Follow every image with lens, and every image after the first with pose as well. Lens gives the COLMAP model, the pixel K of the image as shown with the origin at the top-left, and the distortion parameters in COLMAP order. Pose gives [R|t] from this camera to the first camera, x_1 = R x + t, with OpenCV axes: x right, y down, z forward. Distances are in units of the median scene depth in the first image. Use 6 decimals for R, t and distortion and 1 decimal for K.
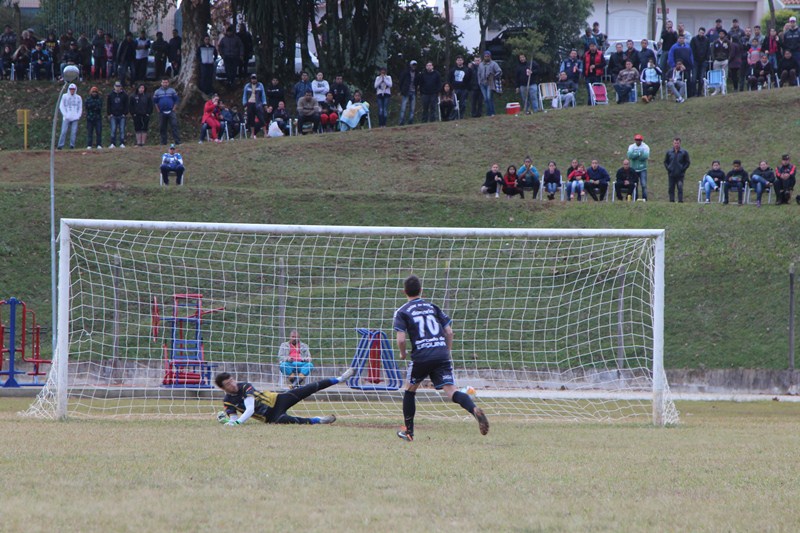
lens RADIAL K [[3666.5, 0, 400.1], [0, 3666.5, 274.8], [0, 0, 1]] dist [0.687995, 0.000000]
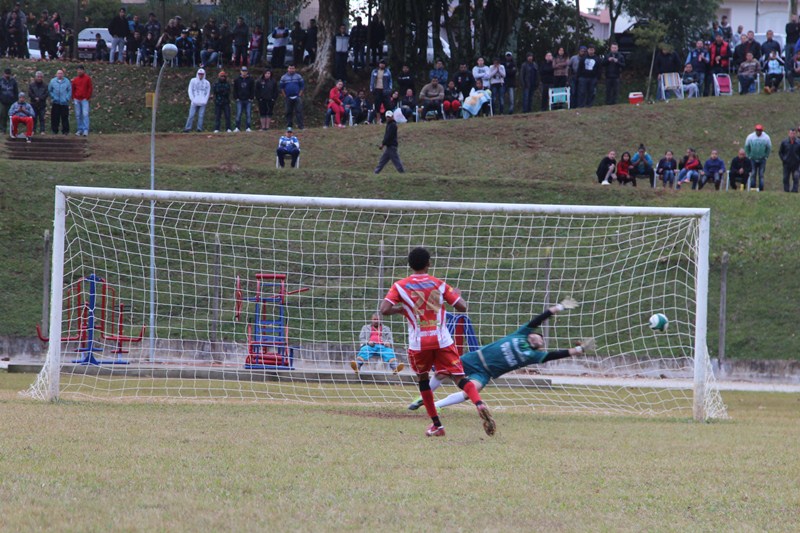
lens RADIAL K [[3362.3, 0, 395.2], [0, 3362.3, 263.7], [0, 0, 1]] dist [0.556233, 0.000000]
pose [[0.998035, 0.017267, -0.060236, 0.022525], [-0.017314, 0.999850, -0.000257, 0.001578], [0.060223, 0.001300, 0.998184, 0.074913]]
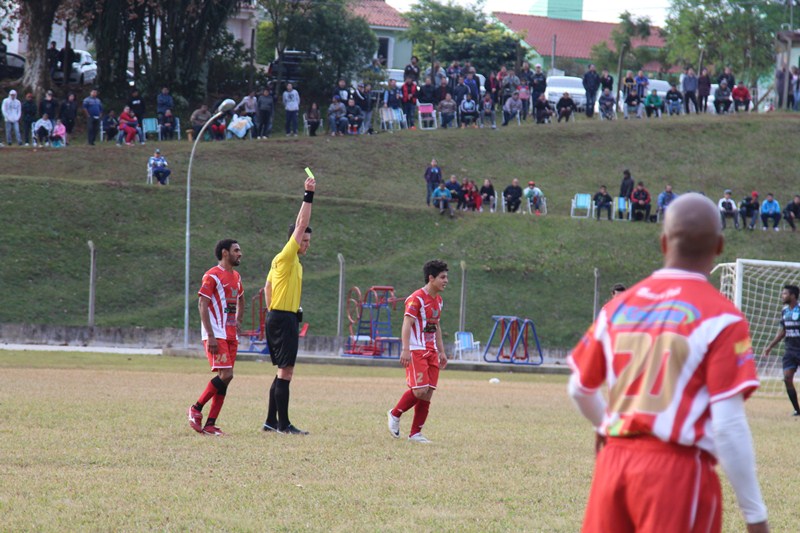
lens RADIAL K [[3666.5, 0, 396.9], [0, 3666.5, 261.0], [0, 0, 1]] dist [0.687995, 0.000000]
pose [[0.956624, 0.036556, 0.289022, -0.322365], [-0.039827, 0.999192, 0.005443, -0.008336], [-0.288590, -0.016718, 0.957307, -0.182910]]
